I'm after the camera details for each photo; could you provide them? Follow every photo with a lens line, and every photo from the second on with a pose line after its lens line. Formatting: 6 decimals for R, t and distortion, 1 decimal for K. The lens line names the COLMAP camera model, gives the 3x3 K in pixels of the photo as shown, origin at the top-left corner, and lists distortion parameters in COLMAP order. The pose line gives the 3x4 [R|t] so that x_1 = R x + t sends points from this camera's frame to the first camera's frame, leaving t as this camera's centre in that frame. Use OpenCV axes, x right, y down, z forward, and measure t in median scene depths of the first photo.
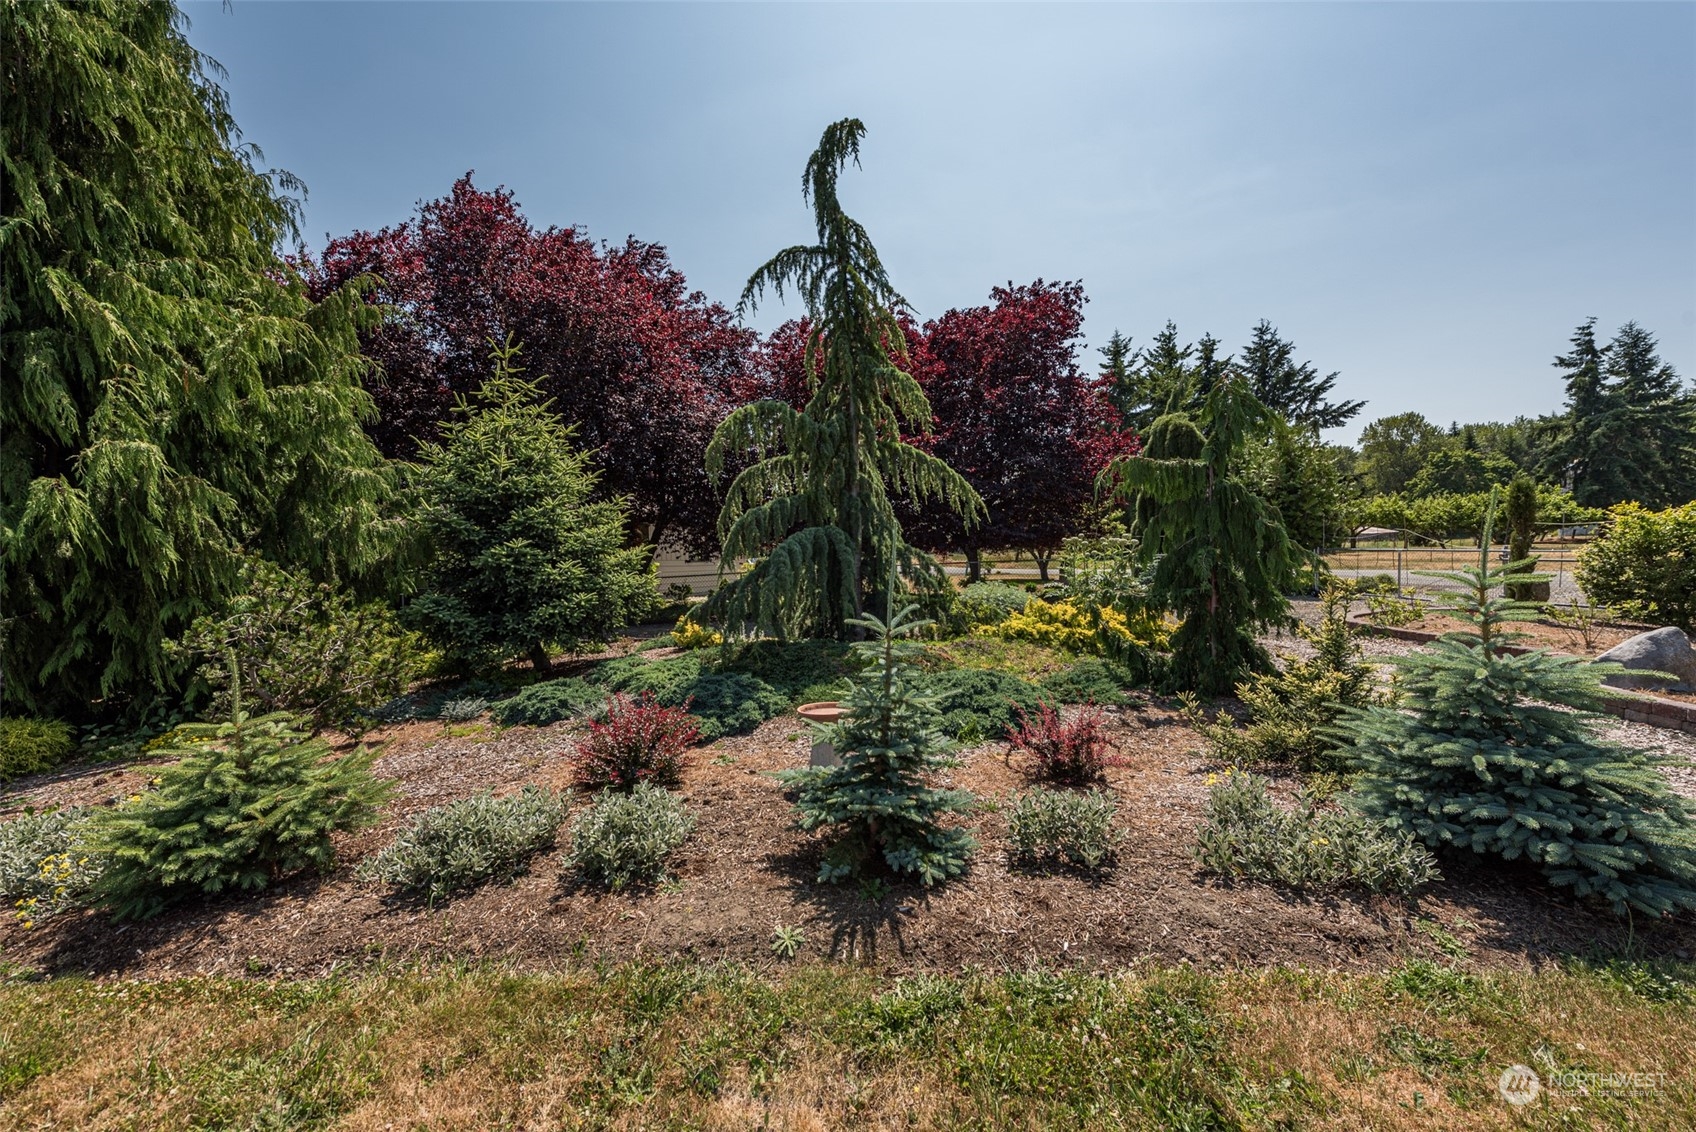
lens RADIAL K [[670.4, 0, 847.4], [0, 670.4, 567.9], [0, 0, 1]] dist [0.002660, -0.000204]
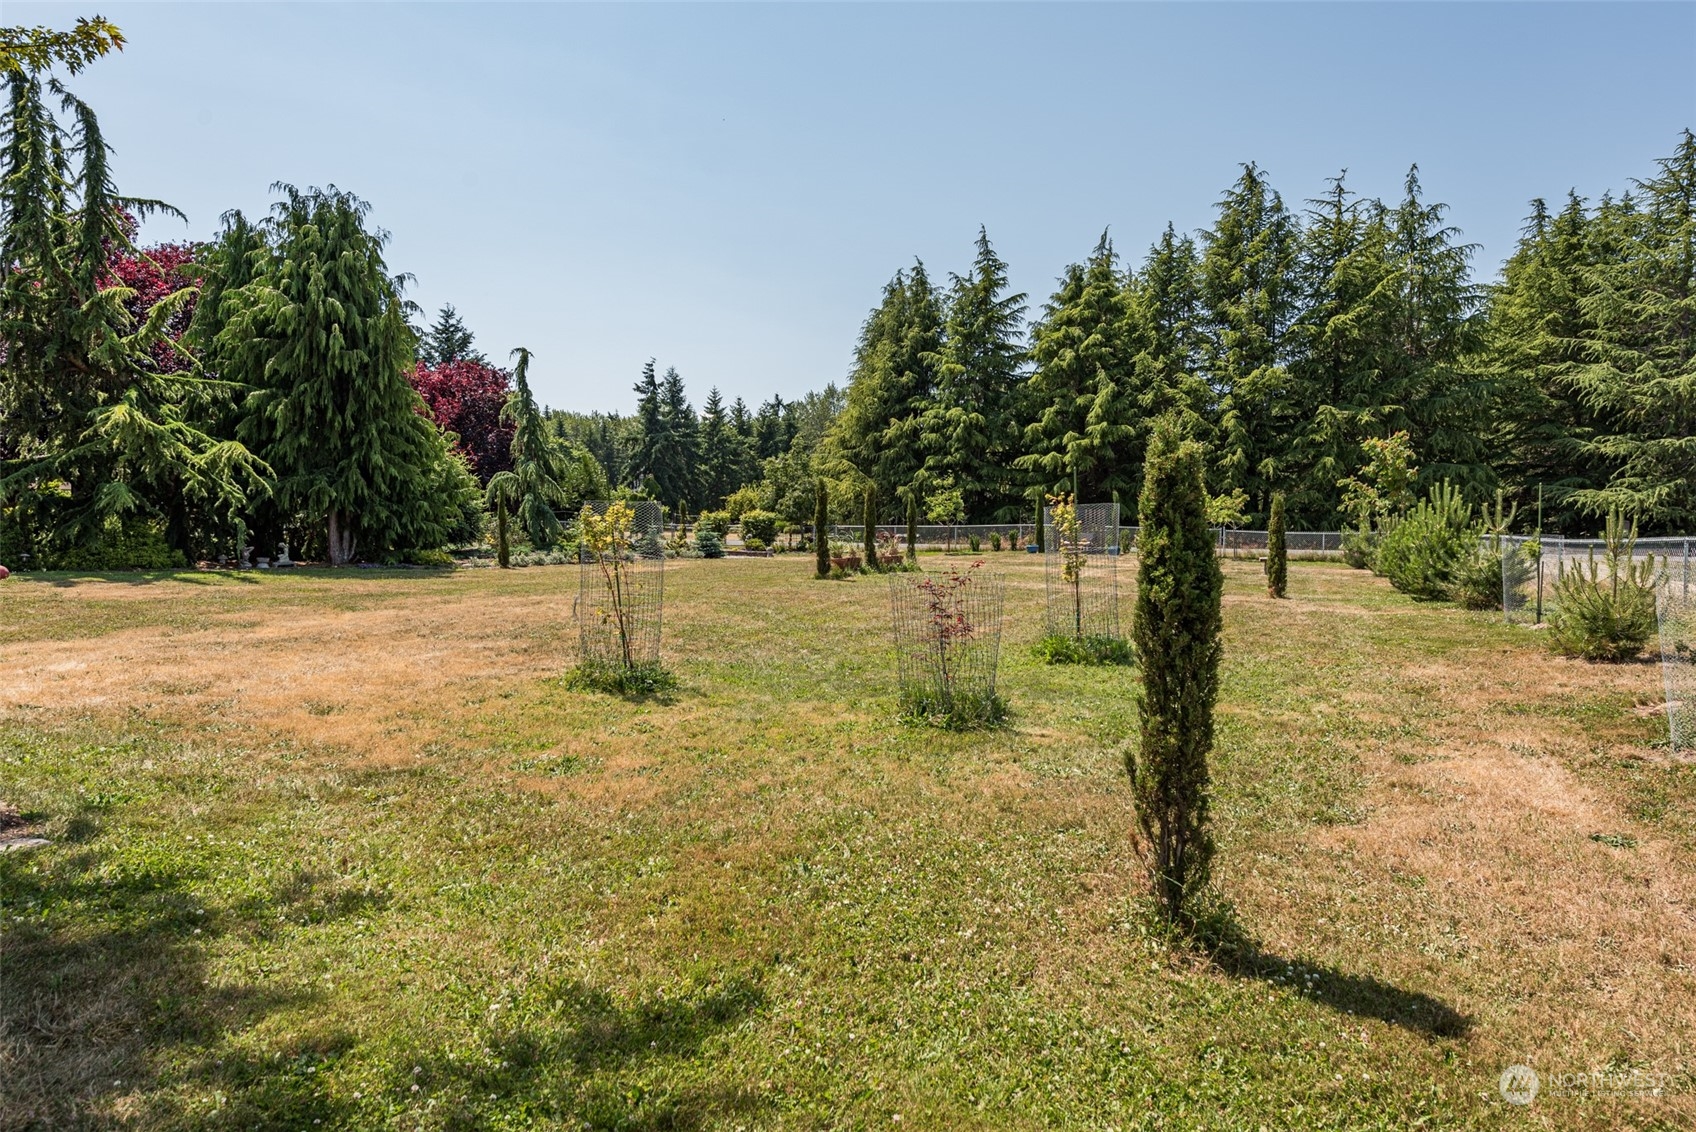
lens RADIAL K [[1021.9, 0, 847.6], [0, 1021.9, 568.3], [0, 0, 1]] dist [0.003849, 0.000149]
pose [[0.488341, 0.002684, 0.872649, -0.458124], [-0.019287, 0.999784, 0.007718, 0.015928], [-0.872440, -0.020600, 0.488287, -0.319718]]
